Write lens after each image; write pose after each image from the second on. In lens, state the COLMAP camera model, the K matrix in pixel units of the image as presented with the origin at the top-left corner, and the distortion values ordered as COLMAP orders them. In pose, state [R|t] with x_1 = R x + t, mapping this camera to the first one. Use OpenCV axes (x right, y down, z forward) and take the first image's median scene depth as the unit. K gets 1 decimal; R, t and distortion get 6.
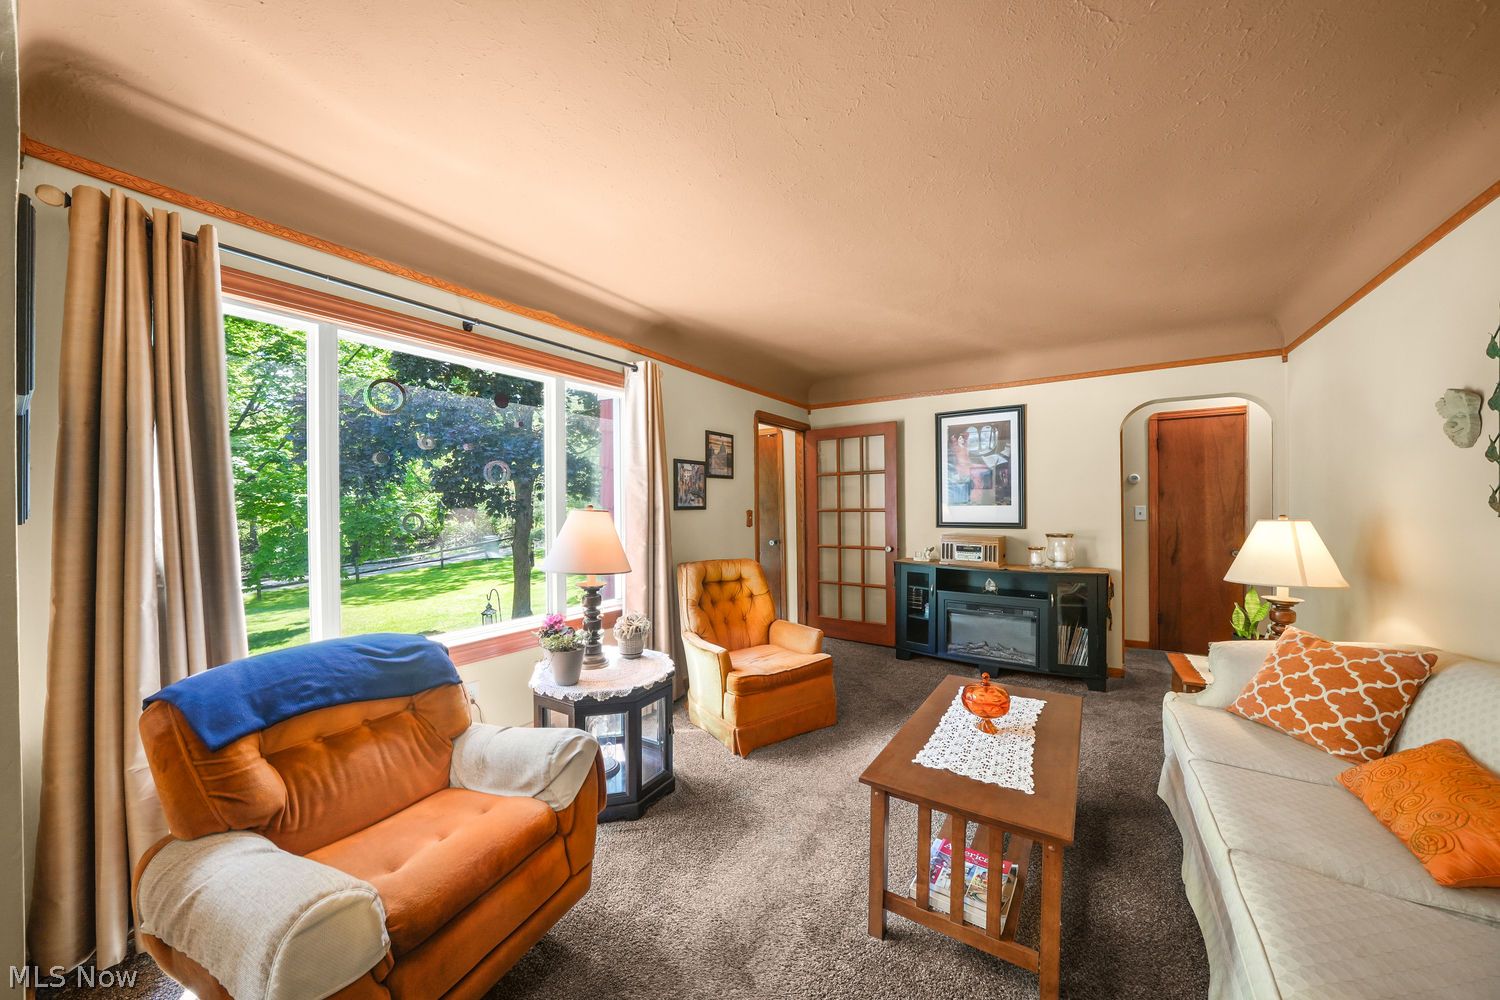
lens RADIAL K [[513.9, 0, 727.5], [0, 513.9, 502.7], [0, 0, 1]] dist [-0.005129, 0.000367]
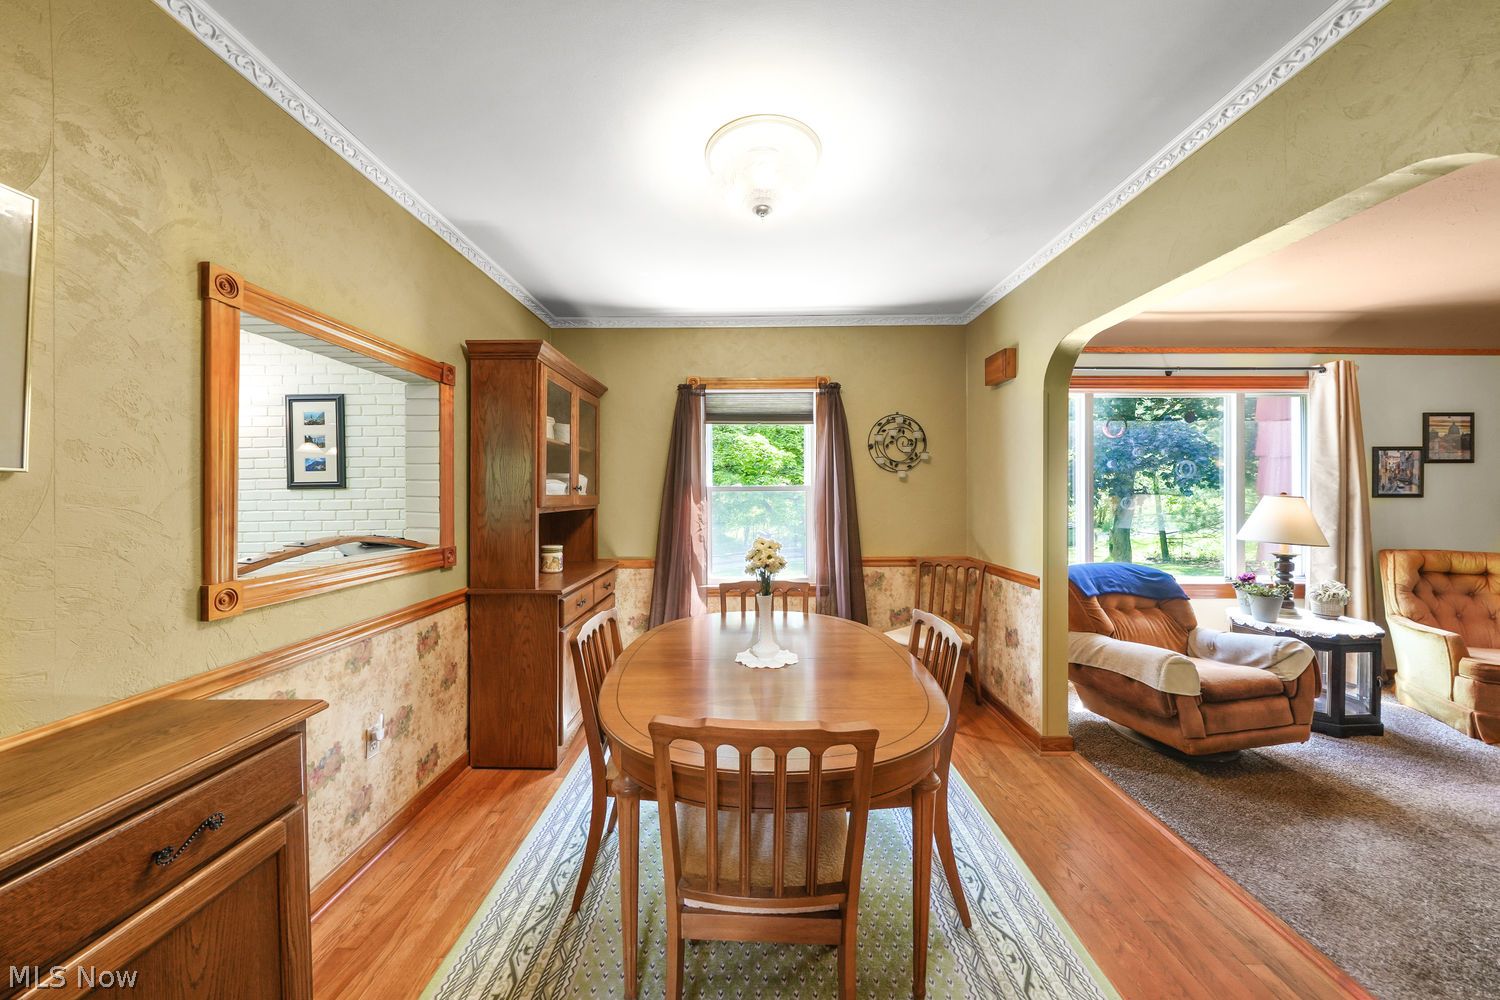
lens RADIAL K [[513.9, 0, 750.1], [0, 513.9, 495.8], [0, 0, 1]] dist [-0.005129, 0.000367]
pose [[0.581933, 0.005381, -0.813219, -0.000237], [0.003240, 0.999955, 0.008935, -0.002404], [0.813230, -0.007835, 0.581889, -0.659400]]
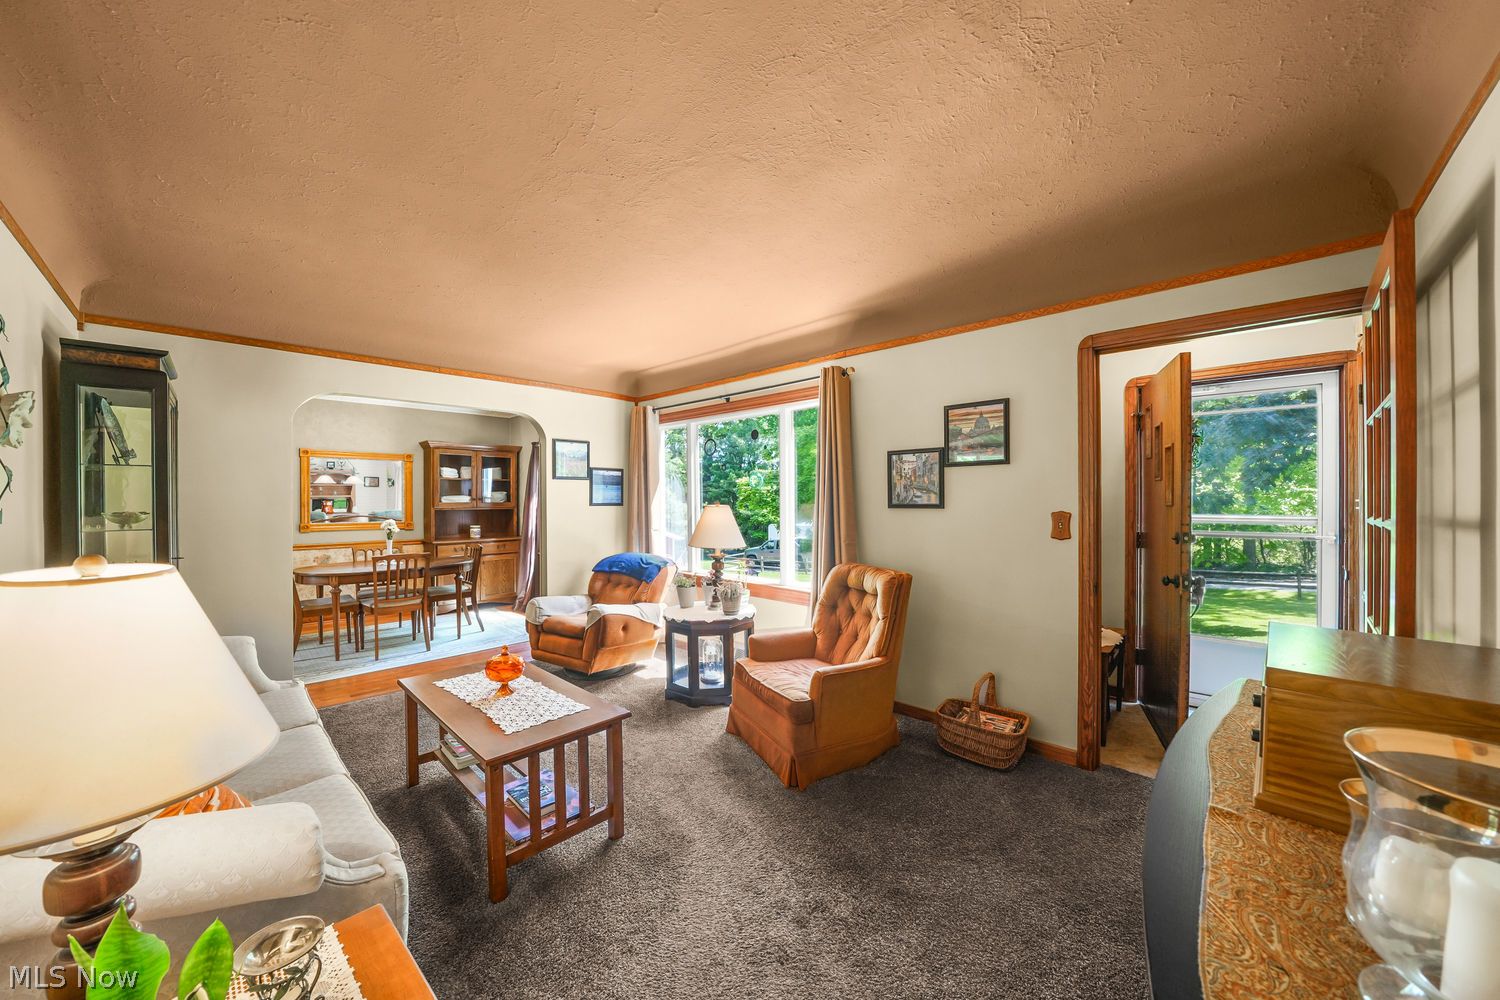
lens RADIAL K [[513.9, 0, 744.7], [0, 513.9, 504.2], [0, 0, 1]] dist [-0.005129, 0.000367]
pose [[-0.131047, 0.015924, -0.991248, 0.939974], [0.009453, 0.999846, 0.014812, -0.008803], [0.991331, -0.007429, -0.131178, 0.977708]]
